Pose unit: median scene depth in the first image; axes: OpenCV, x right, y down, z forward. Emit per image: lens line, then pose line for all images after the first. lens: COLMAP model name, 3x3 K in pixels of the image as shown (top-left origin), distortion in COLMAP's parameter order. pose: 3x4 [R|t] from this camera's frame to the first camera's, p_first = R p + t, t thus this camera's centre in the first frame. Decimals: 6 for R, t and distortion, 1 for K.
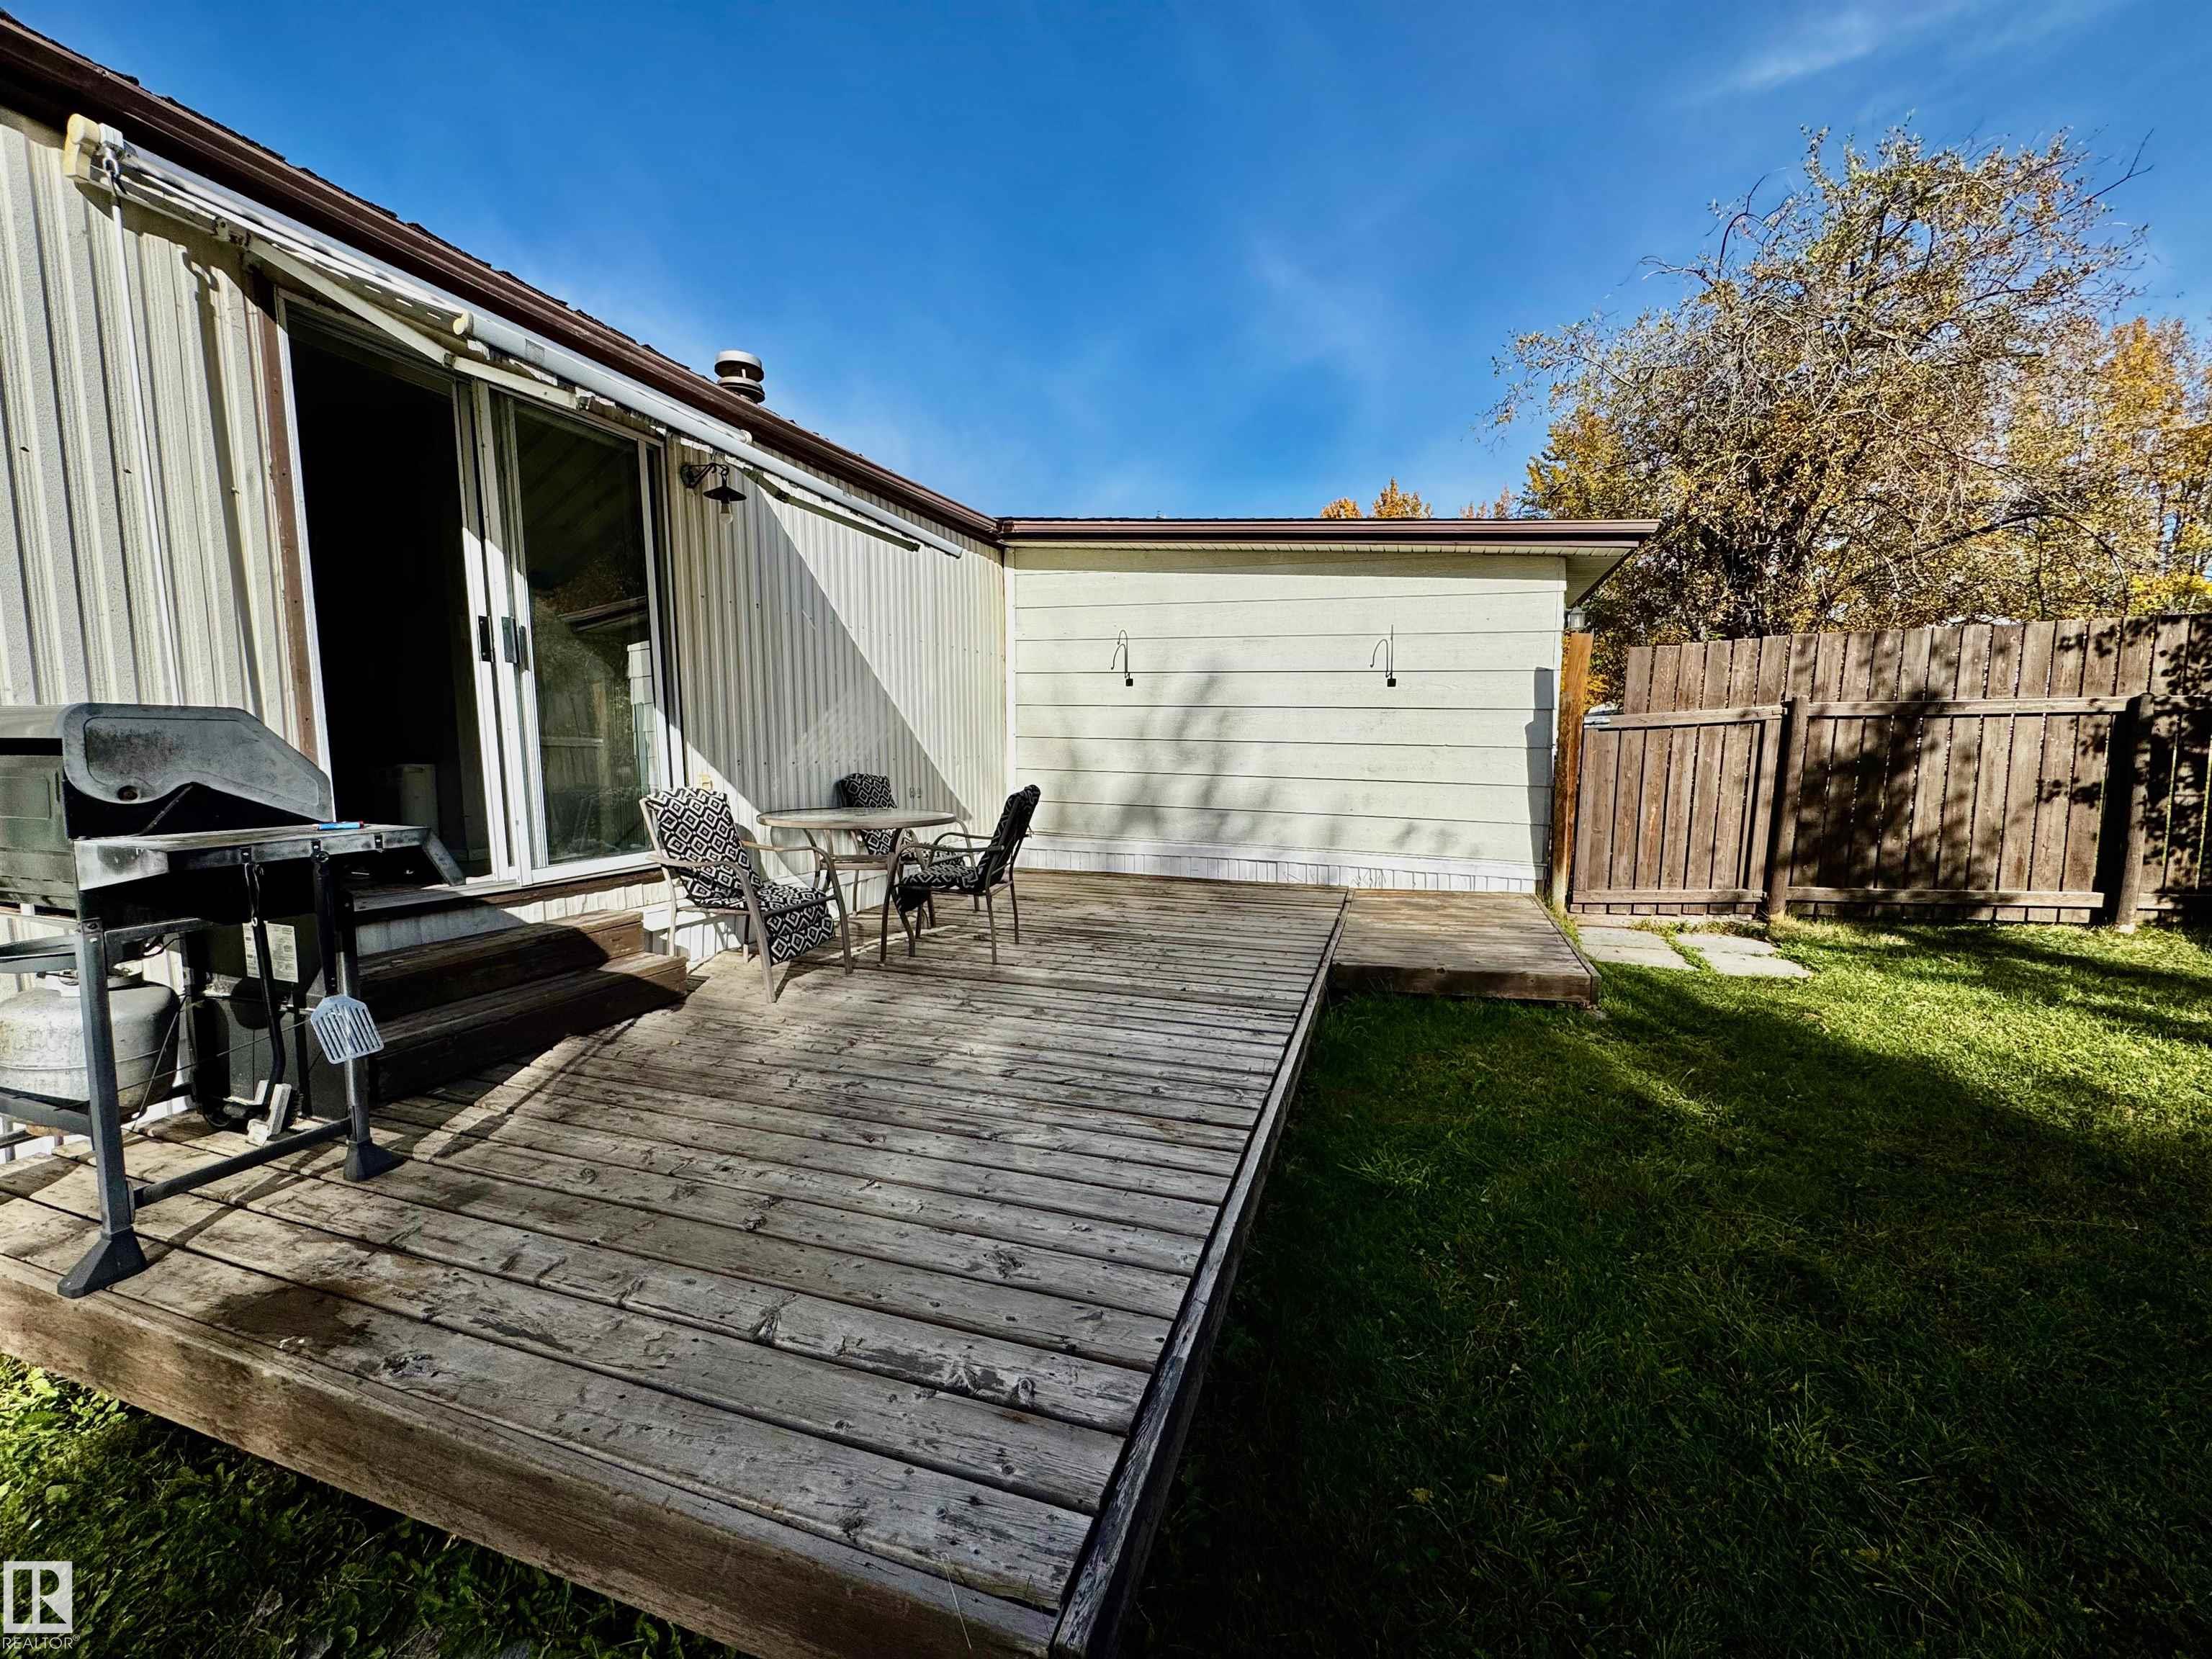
lens RADIAL K [[801.2, 0, 1087.5], [0, 801.2, 817.1], [0, 0, 1]] dist [-0.016710, -0.000078]
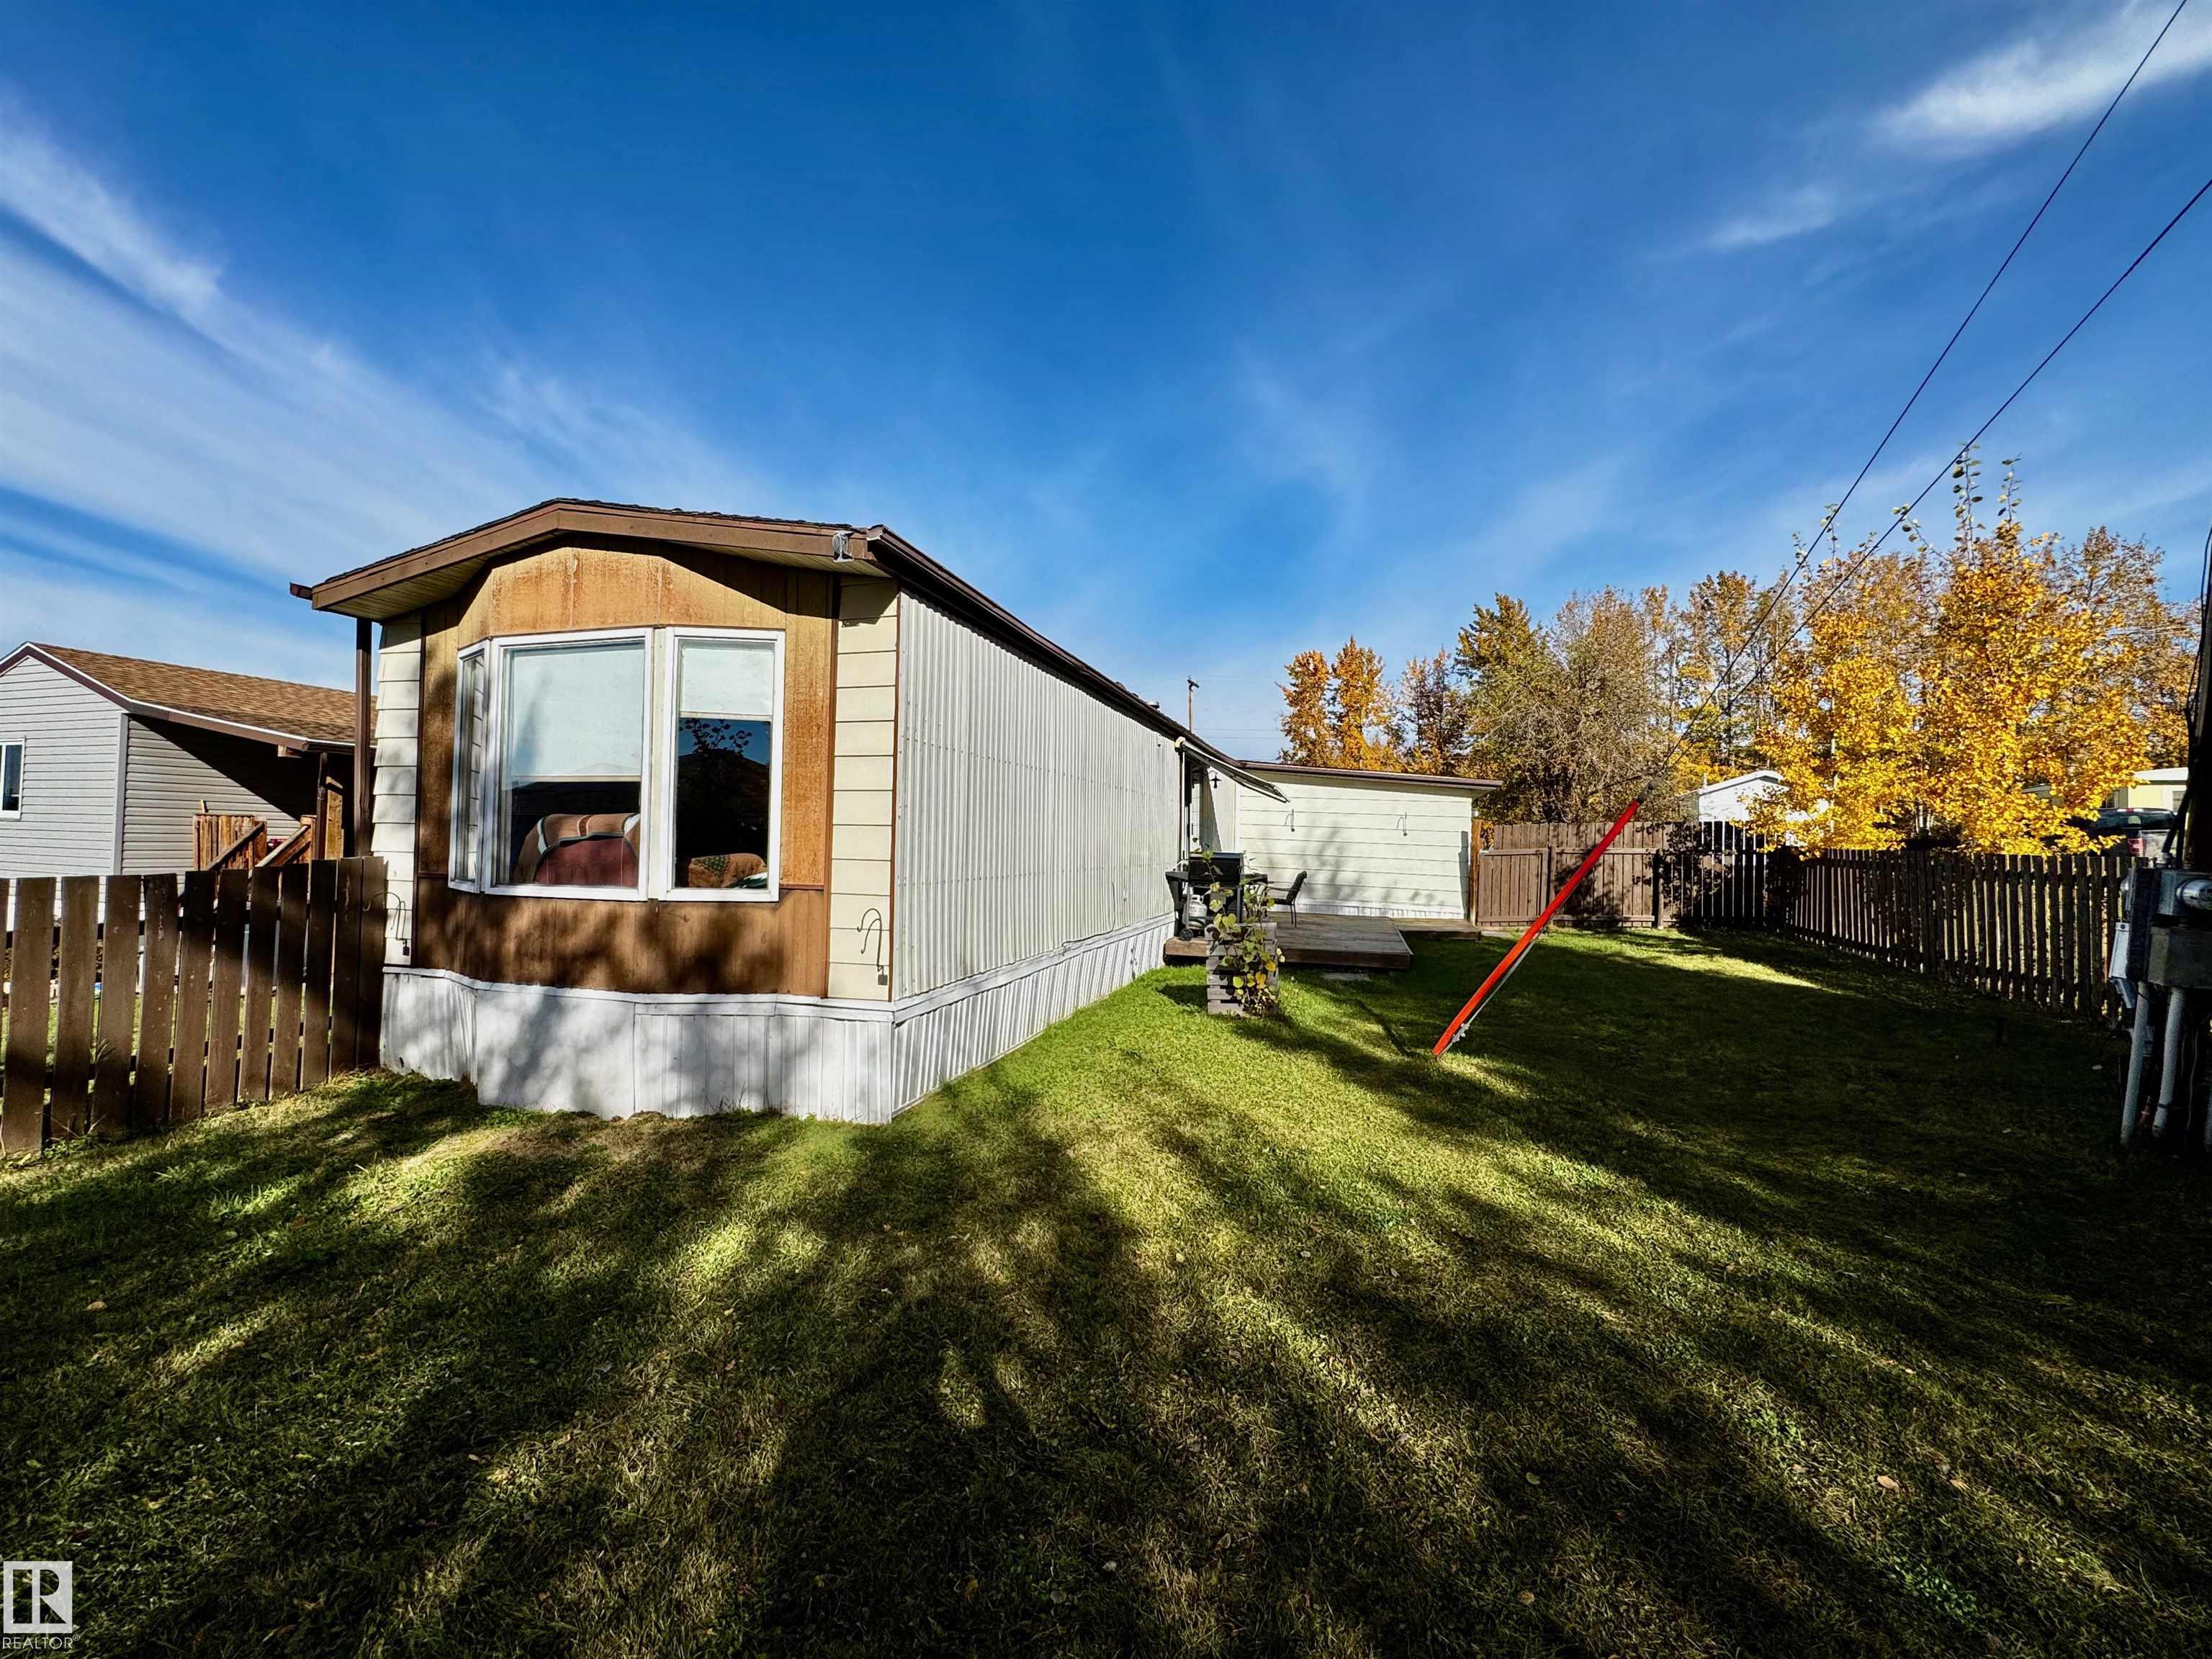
lens RADIAL K [[890.1, 0, 1111.0], [0, 890.1, 826.1], [0, 0, 1]] dist [-0.003276, 0.000479]
pose [[0.997468, 0.024710, 0.066685, -0.801086], [-0.016600, 0.992691, -0.119539, 0.166148], [-0.069151, 0.118130, 0.990587, -1.852892]]
